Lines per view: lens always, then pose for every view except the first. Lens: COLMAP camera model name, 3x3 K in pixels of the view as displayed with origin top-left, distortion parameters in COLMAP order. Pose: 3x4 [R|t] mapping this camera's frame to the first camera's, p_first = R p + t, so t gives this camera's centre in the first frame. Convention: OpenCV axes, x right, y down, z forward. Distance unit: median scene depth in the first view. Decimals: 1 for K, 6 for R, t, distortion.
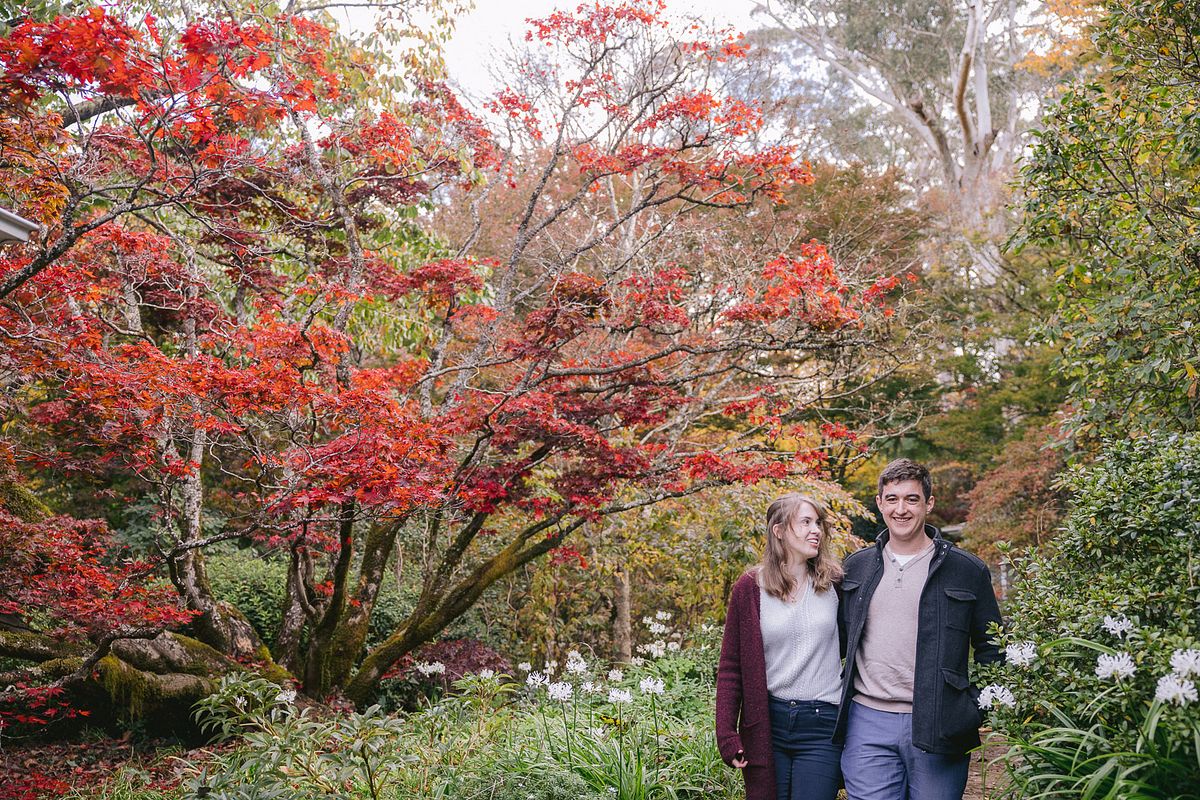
lens RADIAL K [[1128.9, 0, 600.0], [0, 1128.9, 400.0], [0, 0, 1]] dist [-0.008781, 0.002861]
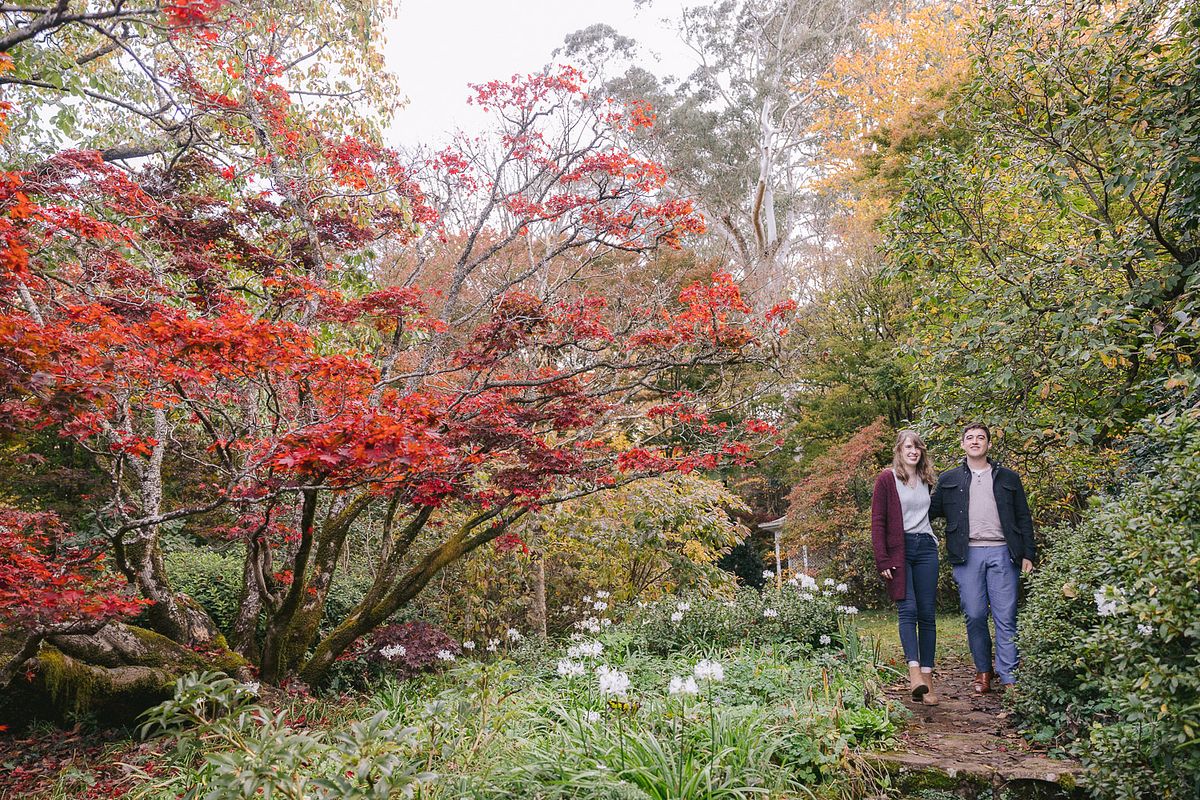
lens RADIAL K [[819.5, 0, 600.0], [0, 819.5, 400.0], [0, 0, 1]] dist [0.000669, -0.001837]
pose [[0.989181, 0.007547, 0.146508, -0.059356], [-0.000445, 0.998826, -0.048449, 0.035253], [-0.146702, 0.047860, 0.988022, 0.175636]]
